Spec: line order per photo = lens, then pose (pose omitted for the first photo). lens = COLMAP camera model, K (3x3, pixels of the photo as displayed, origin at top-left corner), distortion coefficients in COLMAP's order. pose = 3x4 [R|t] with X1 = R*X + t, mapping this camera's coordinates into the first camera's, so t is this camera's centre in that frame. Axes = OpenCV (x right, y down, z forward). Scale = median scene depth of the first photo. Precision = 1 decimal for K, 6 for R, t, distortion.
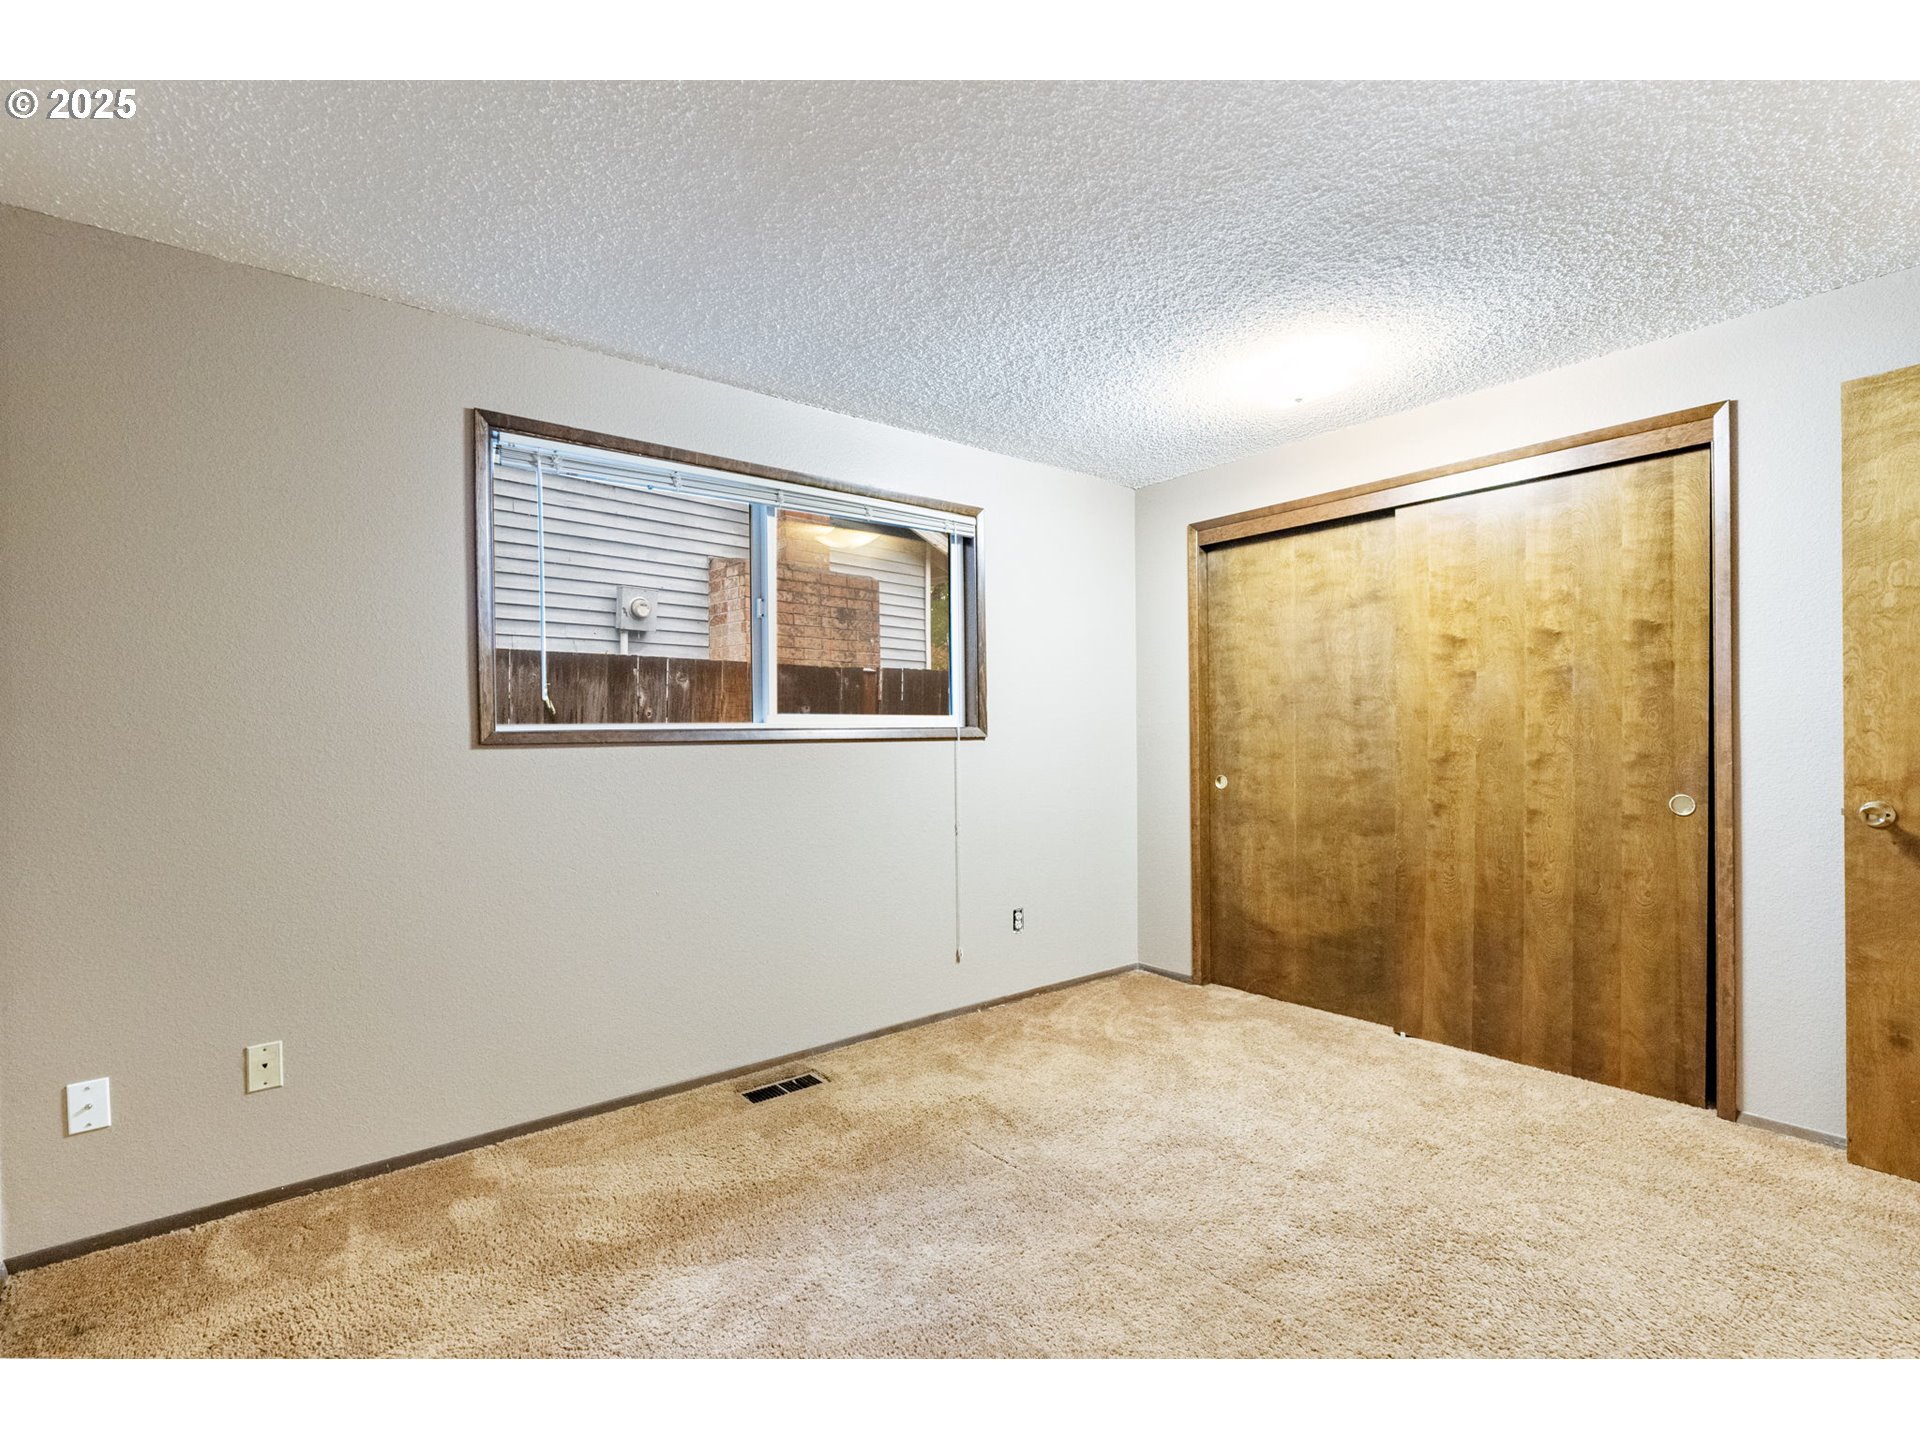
lens RADIAL K [[885.4, 0, 961.5], [0, 885.4, 740.1], [0, 0, 1]] dist [-0.001213, 0.000083]
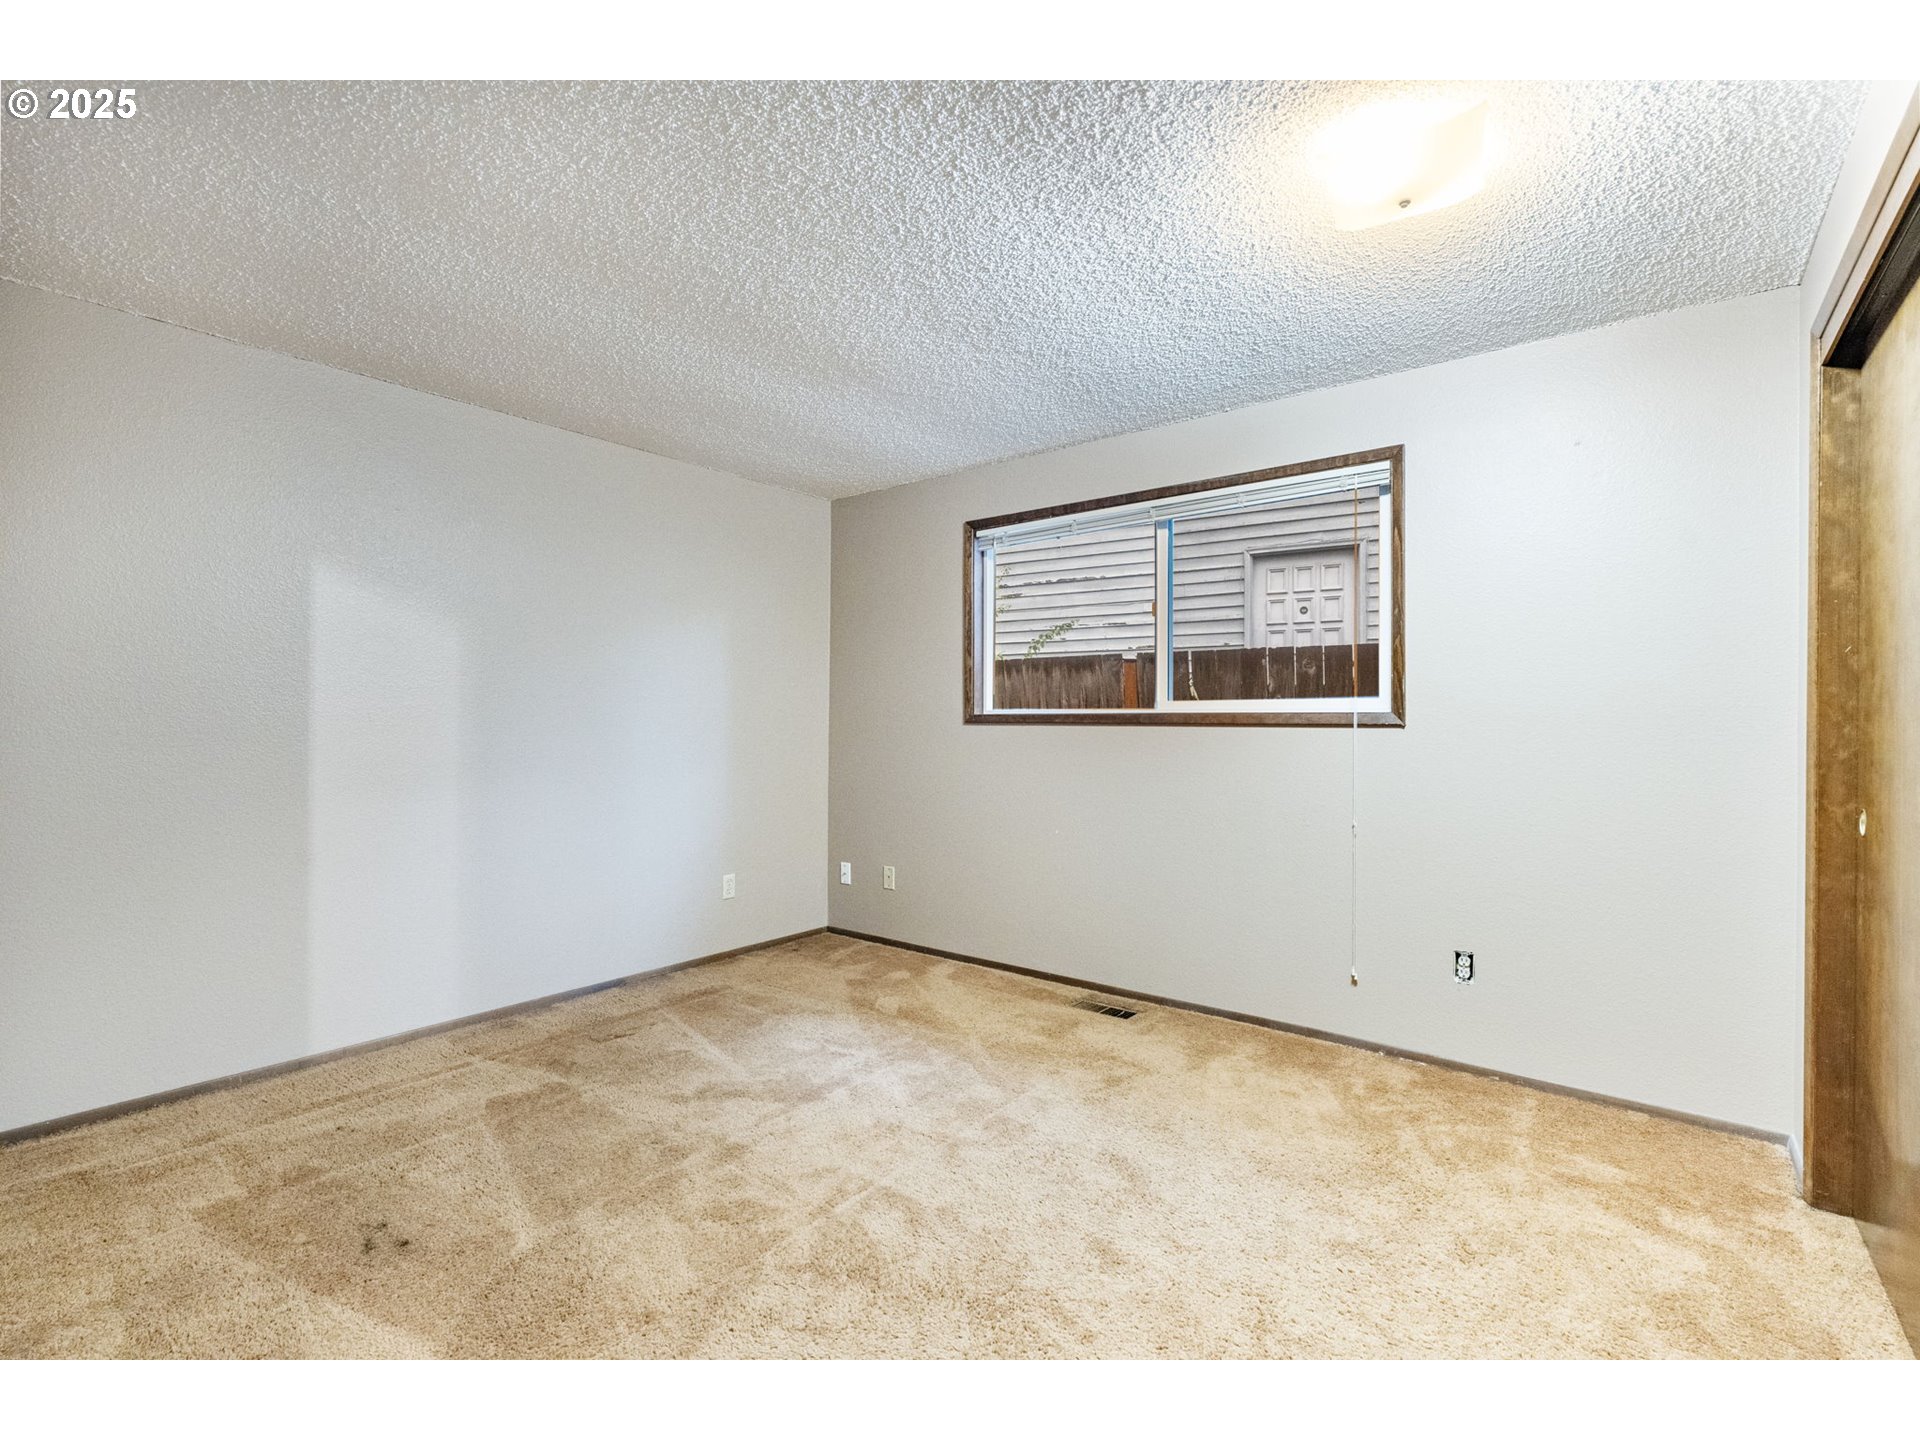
lens RADIAL K [[887.1, 0, 958.8], [0, 887.1, 729.4], [0, 0, 1]] dist [-0.001258, 0.000604]
pose [[0.210179, 0.021411, -0.977428, 0.859456], [-0.013108, 0.999732, 0.019080, -0.010400], [0.977575, 0.008802, 0.210404, 0.500984]]
